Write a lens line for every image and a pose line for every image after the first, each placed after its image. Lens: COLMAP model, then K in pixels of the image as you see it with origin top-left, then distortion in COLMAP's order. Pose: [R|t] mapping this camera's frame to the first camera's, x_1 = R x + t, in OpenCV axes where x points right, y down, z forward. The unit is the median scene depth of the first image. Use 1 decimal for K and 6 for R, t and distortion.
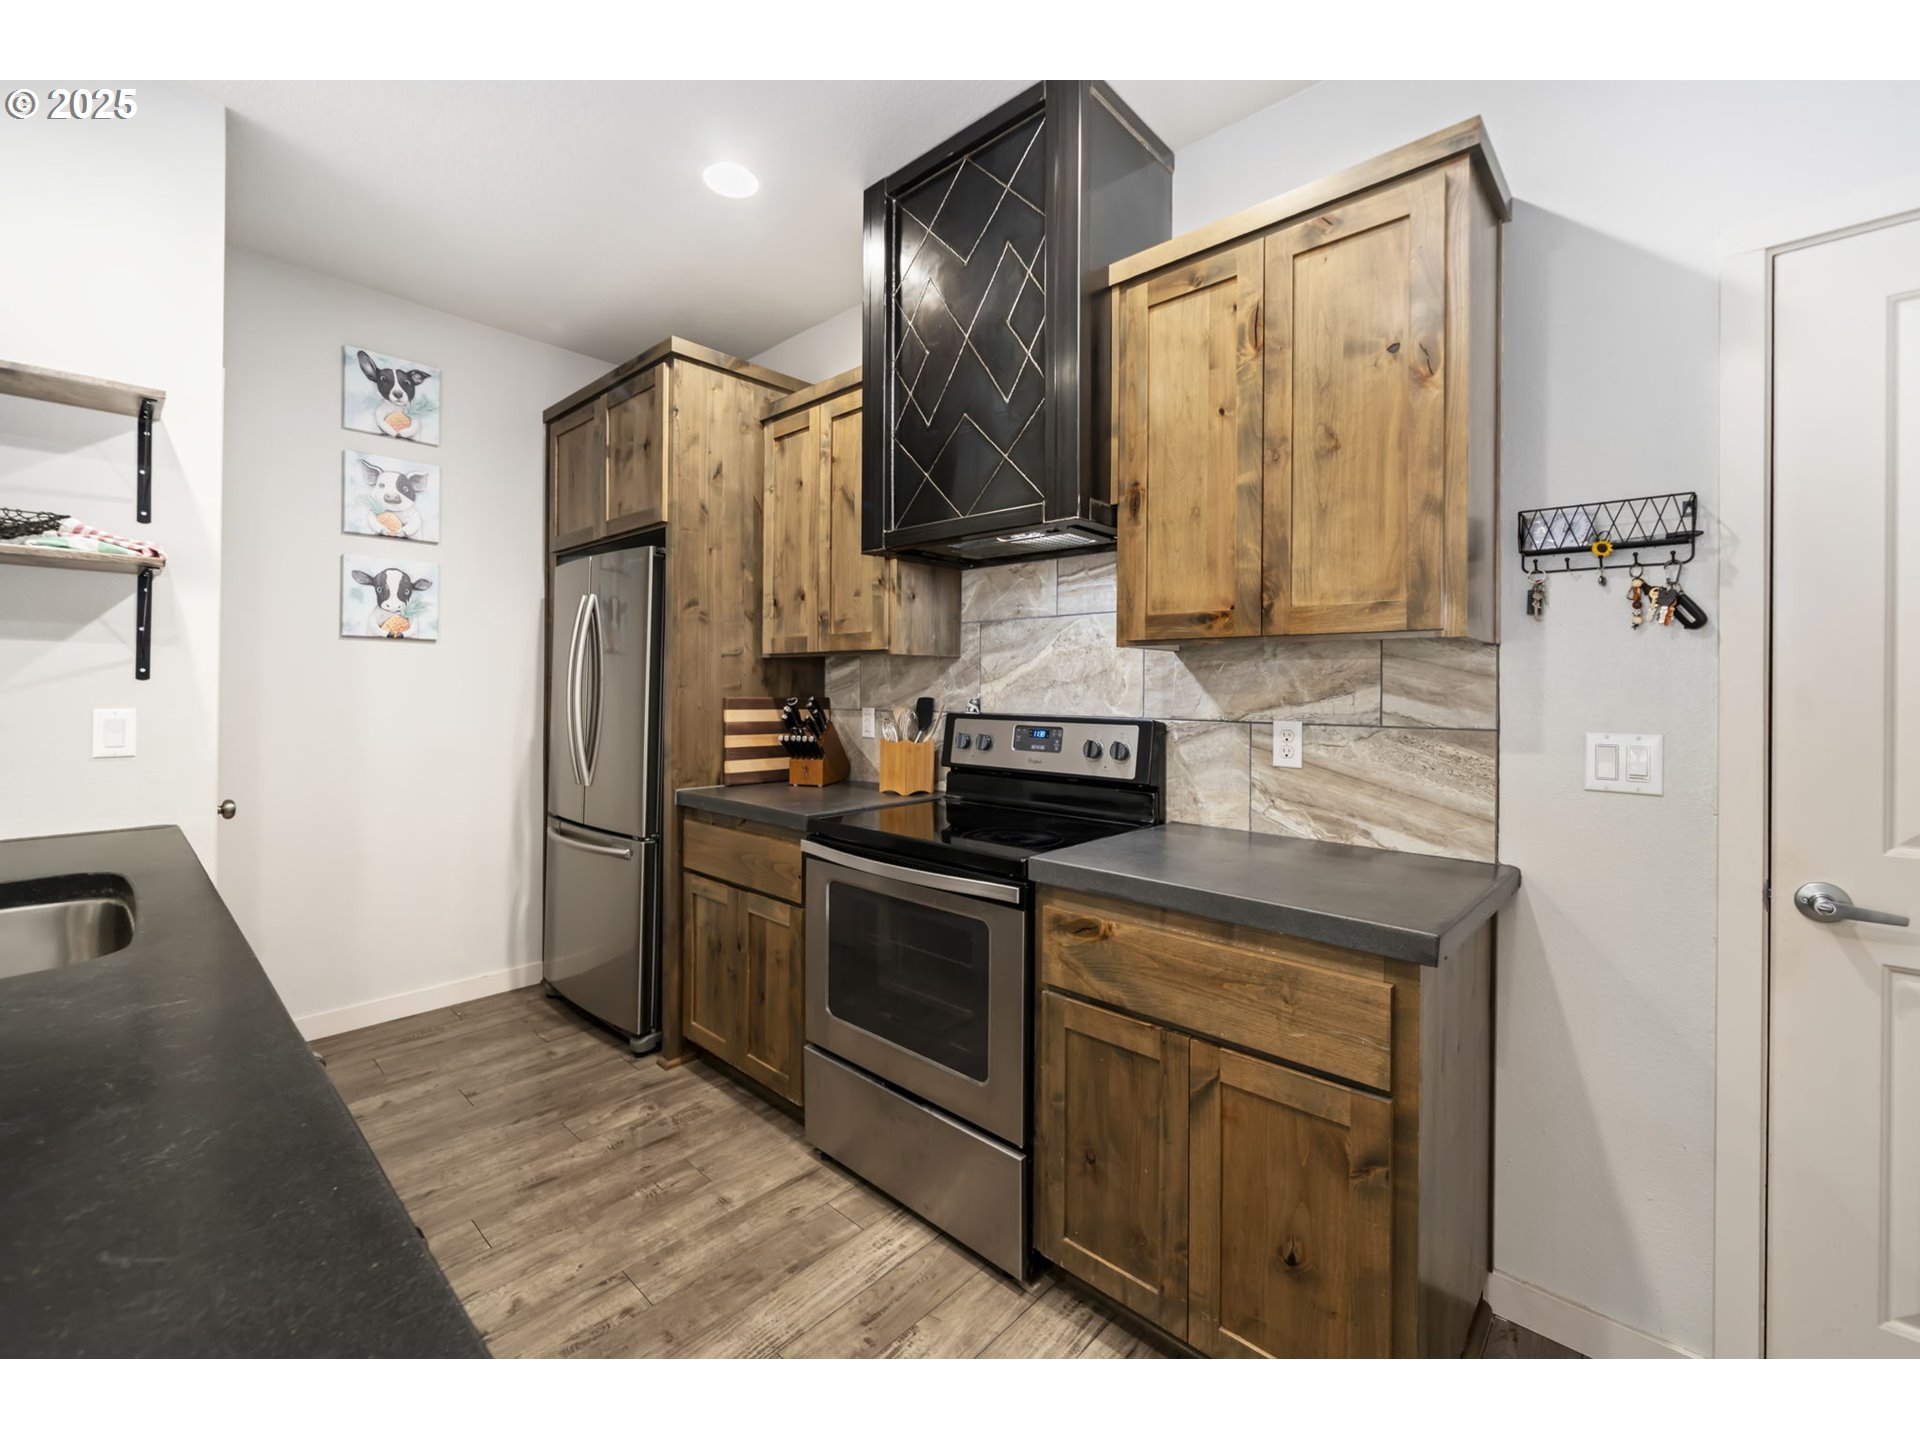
lens RADIAL K [[797.3, 0, 957.6], [0, 797.3, 685.9], [0, 0, 1]] dist [-0.001945, -0.000382]
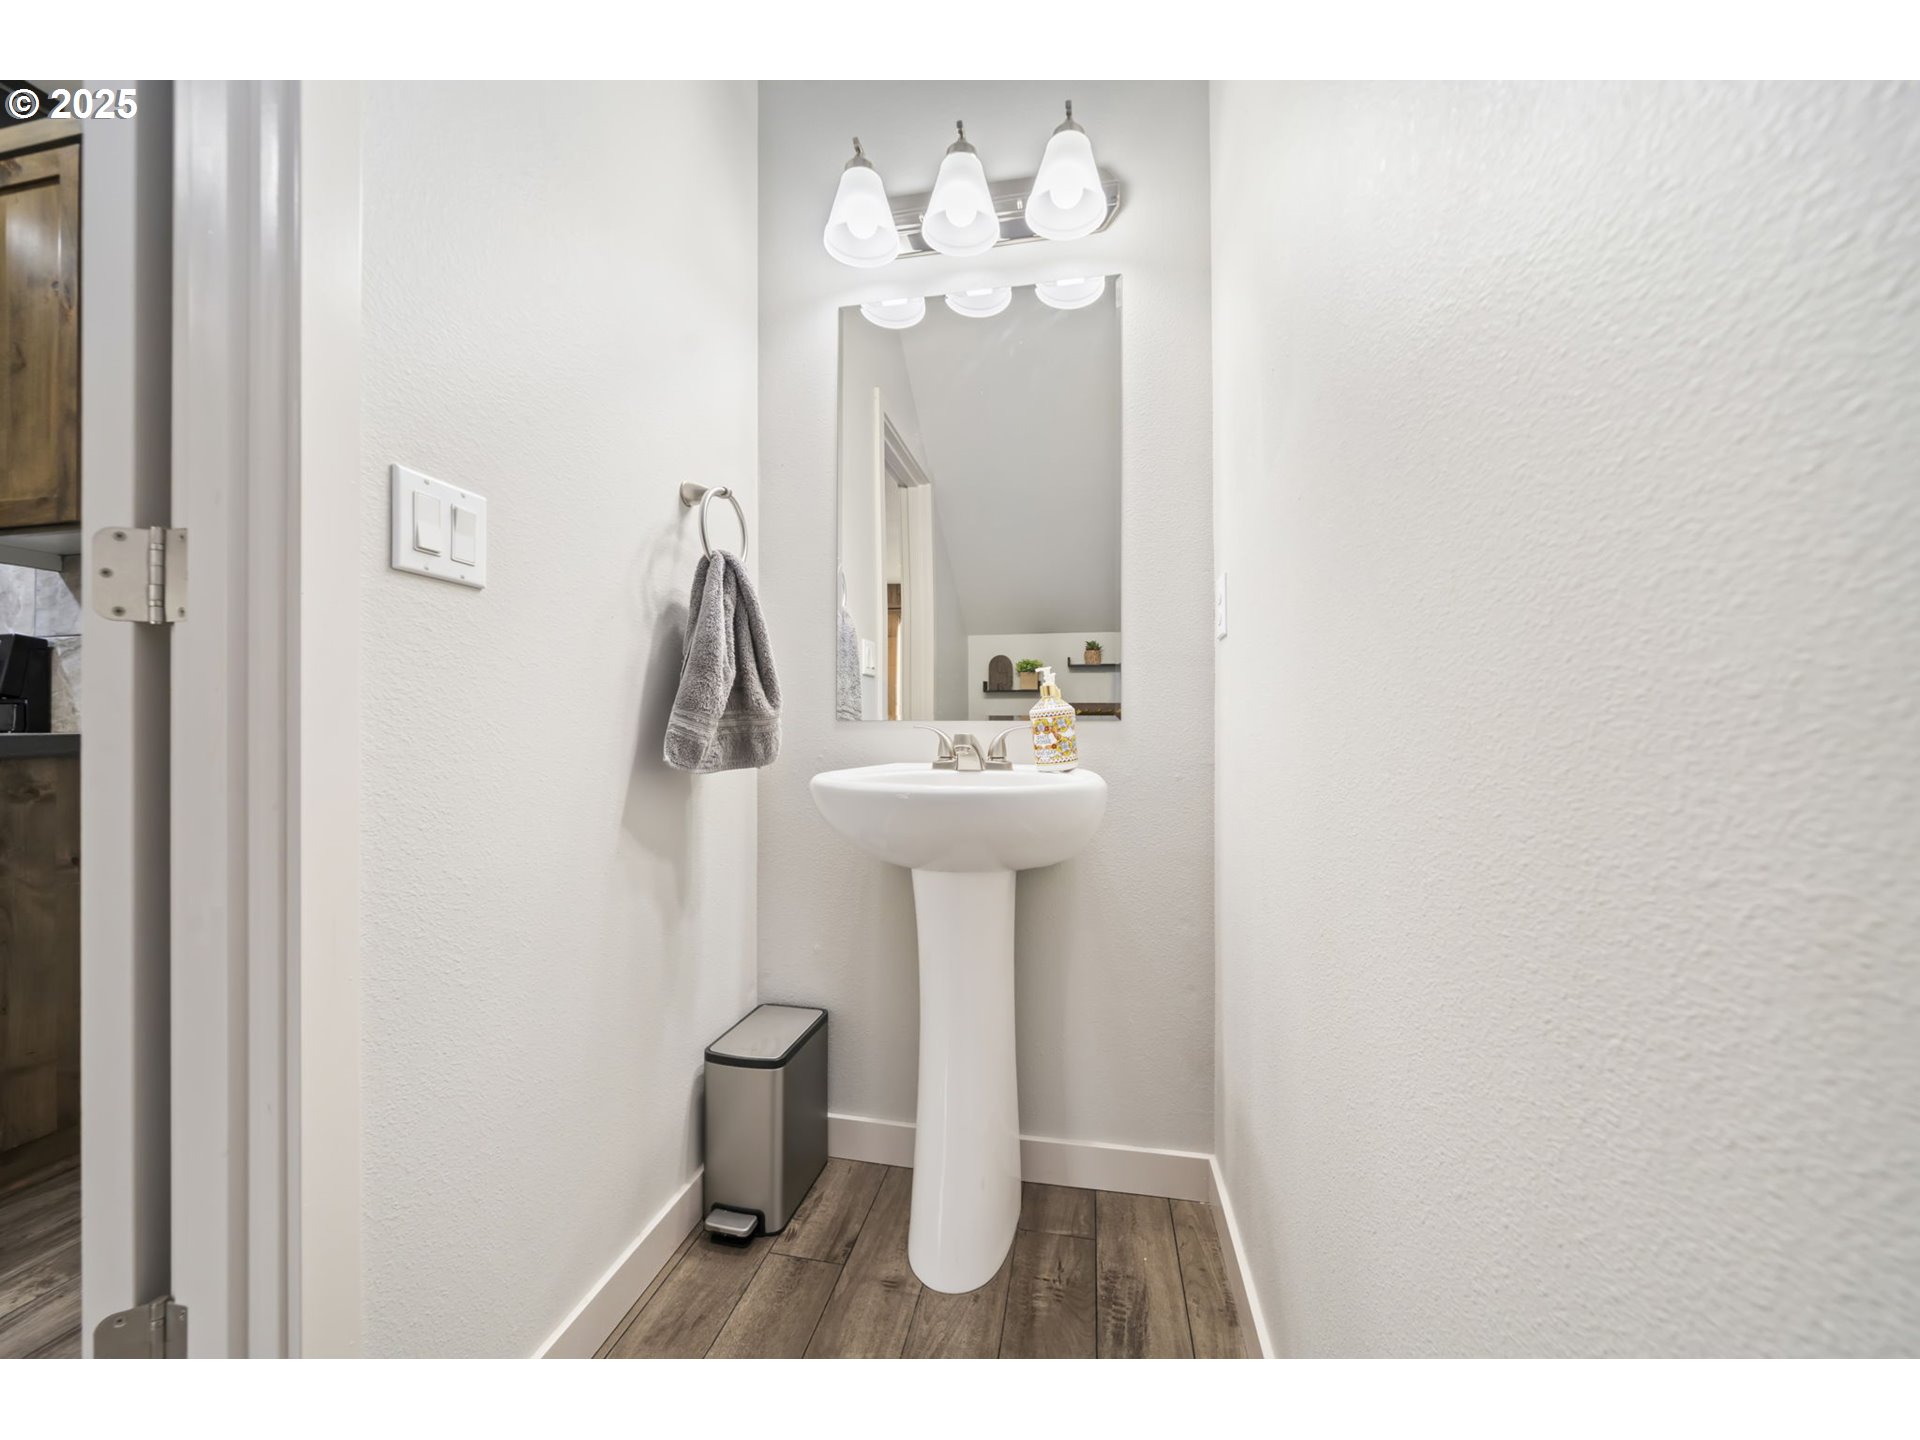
lens RADIAL K [[682.1, 0, 958.3], [0, 682.1, 722.6], [0, 0, 1]] dist [-0.001478, -0.000161]
pose [[0.850731, -0.007540, 0.525548, 0.832270], [0.010616, 0.999940, -0.002838, 0.176200], [-0.525495, 0.007994, 0.850759, -0.404547]]
